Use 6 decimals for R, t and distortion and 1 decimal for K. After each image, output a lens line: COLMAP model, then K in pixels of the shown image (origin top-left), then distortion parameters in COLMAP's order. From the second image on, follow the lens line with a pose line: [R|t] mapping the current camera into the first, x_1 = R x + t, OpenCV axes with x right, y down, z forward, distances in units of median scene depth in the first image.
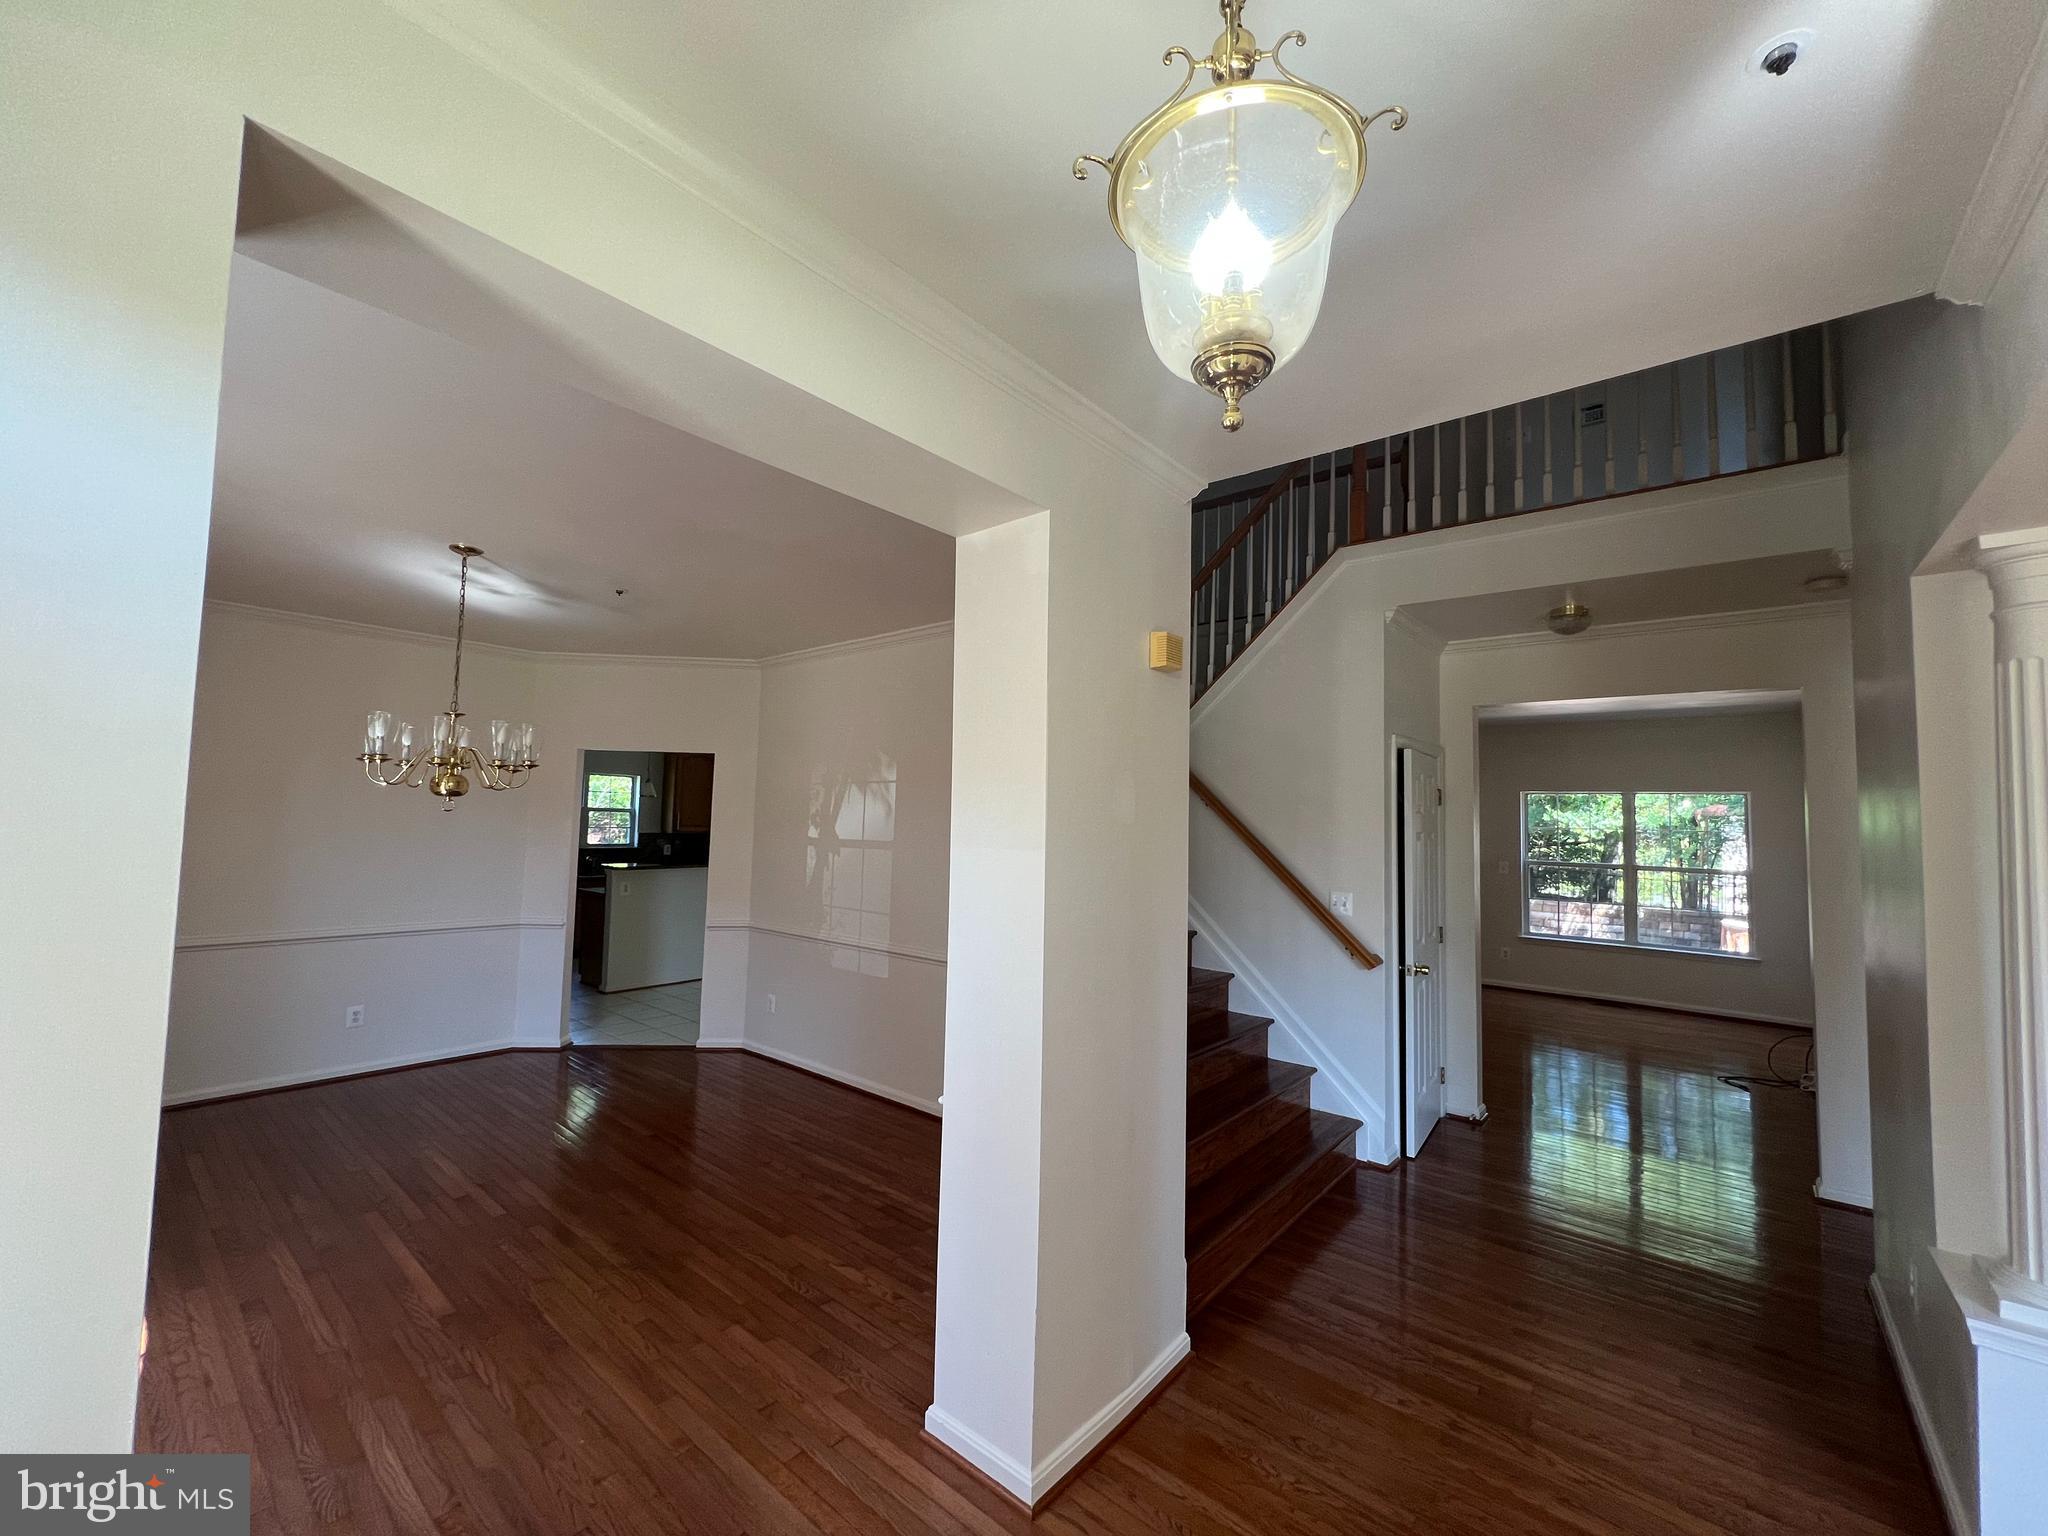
lens RADIAL K [[822.2, 0, 1020.1], [0, 822.2, 769.3], [0, 0, 1]] dist [-0.001340, 0.000026]
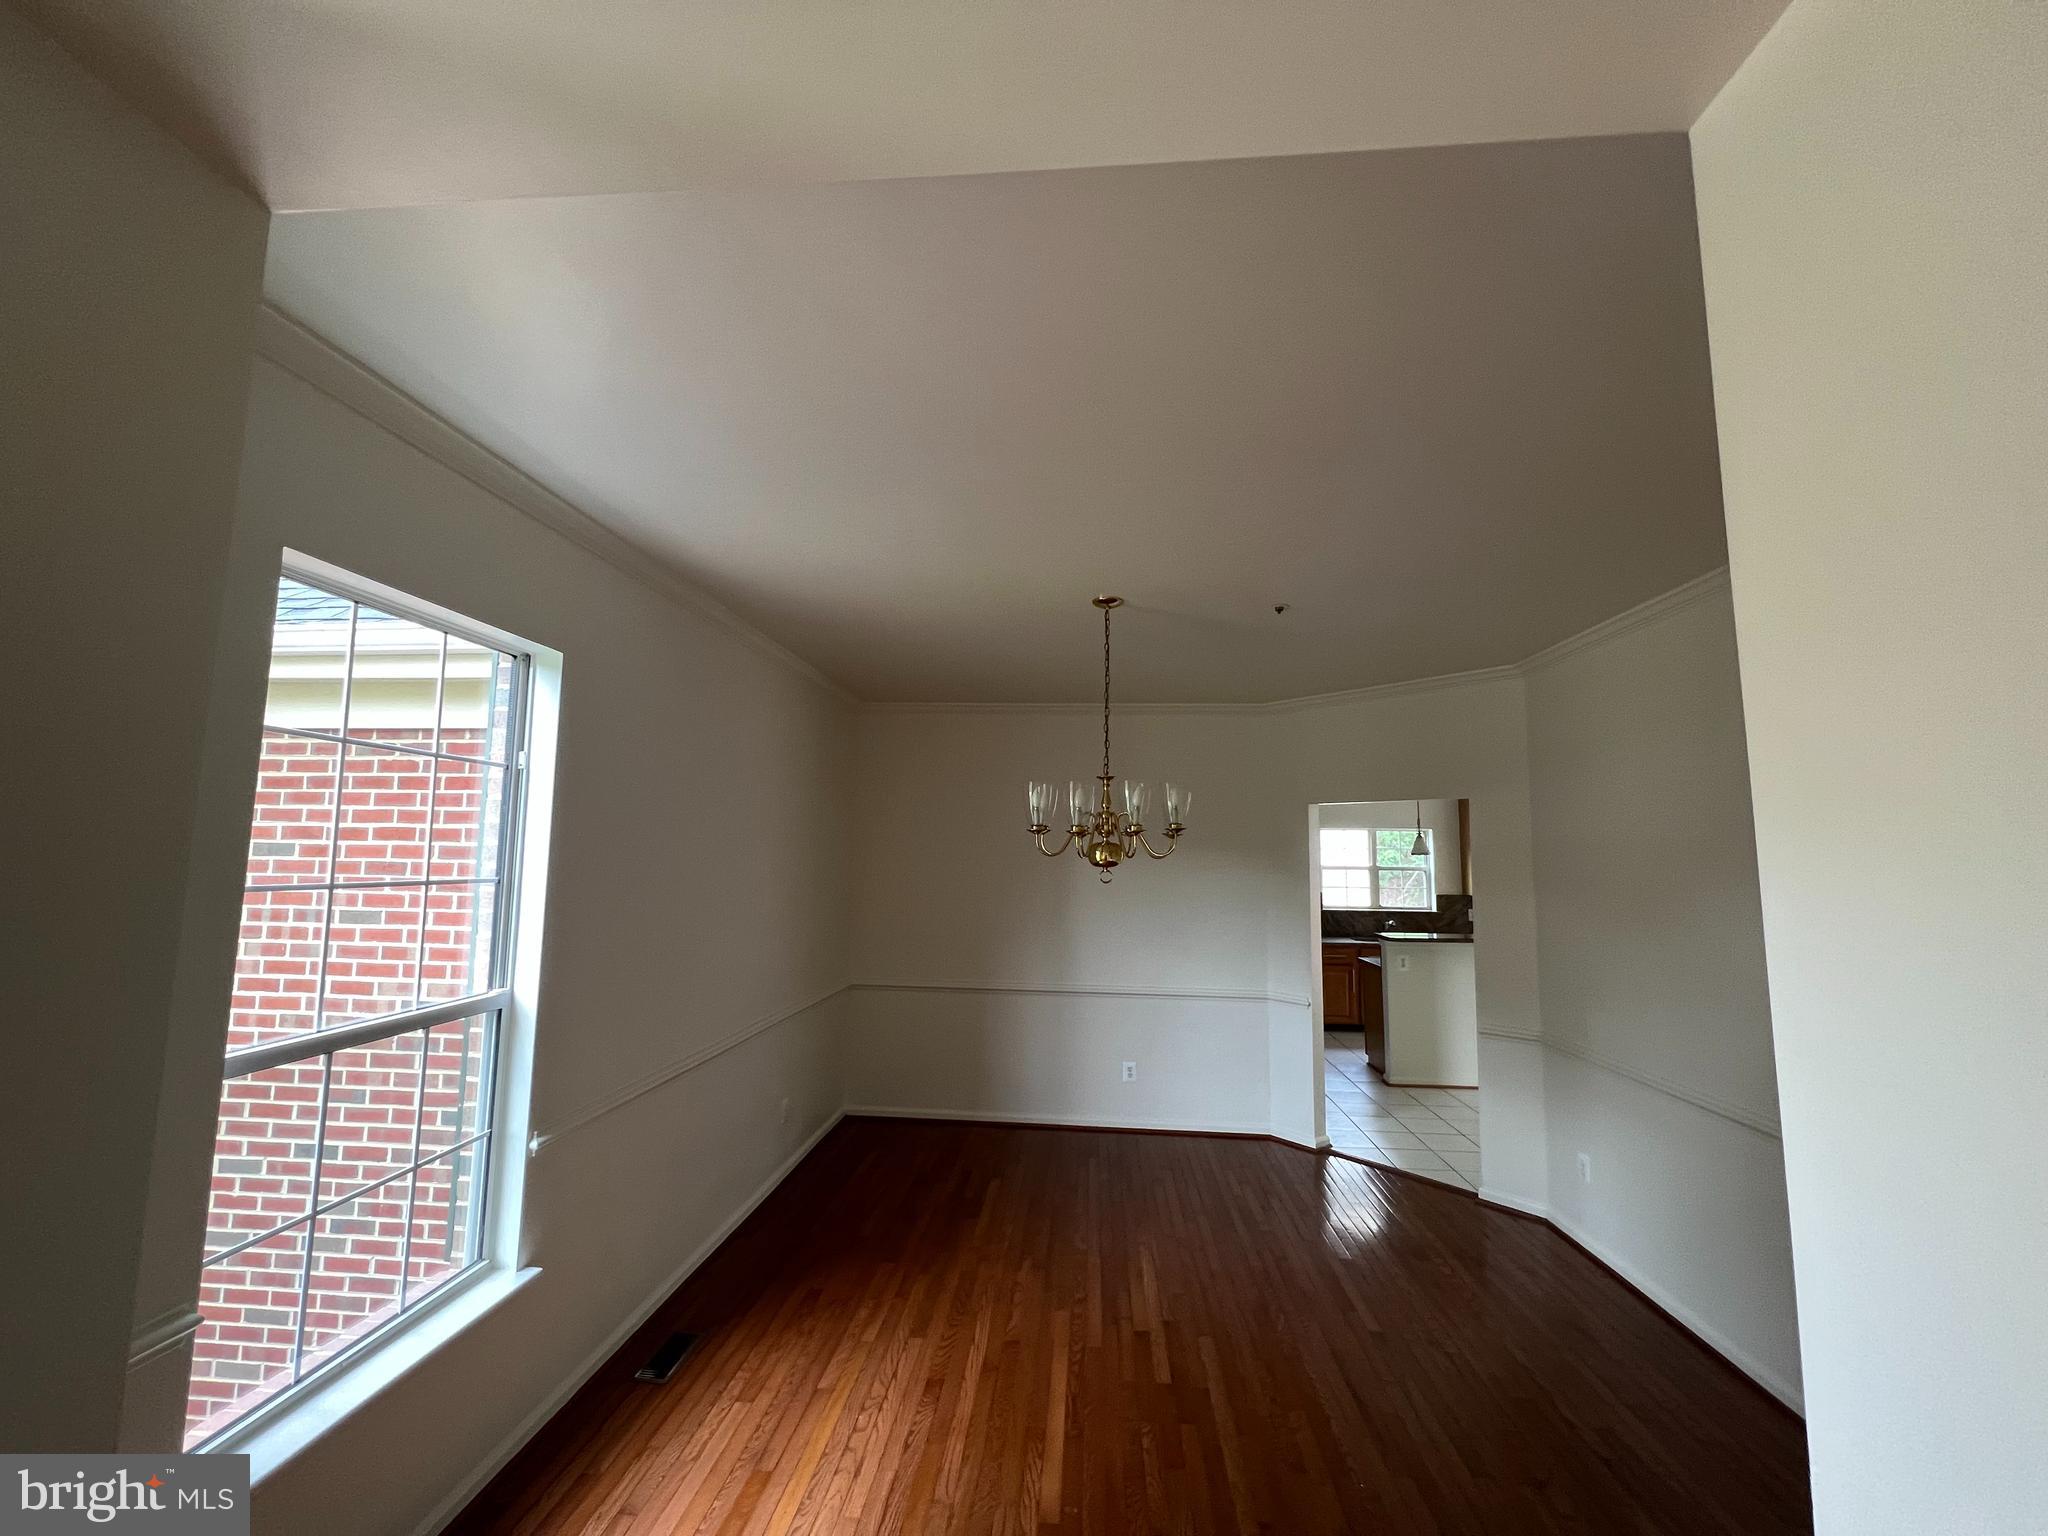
lens RADIAL K [[822.2, 0, 1020.1], [0, 822.2, 769.3], [0, 0, 1]] dist [-0.001340, 0.000026]
pose [[0.576995, -0.102772, -0.810256, 0.006487], [0.052059, 0.994662, -0.089091, 0.000823], [0.815087, 0.009224, 0.579265, 0.294352]]
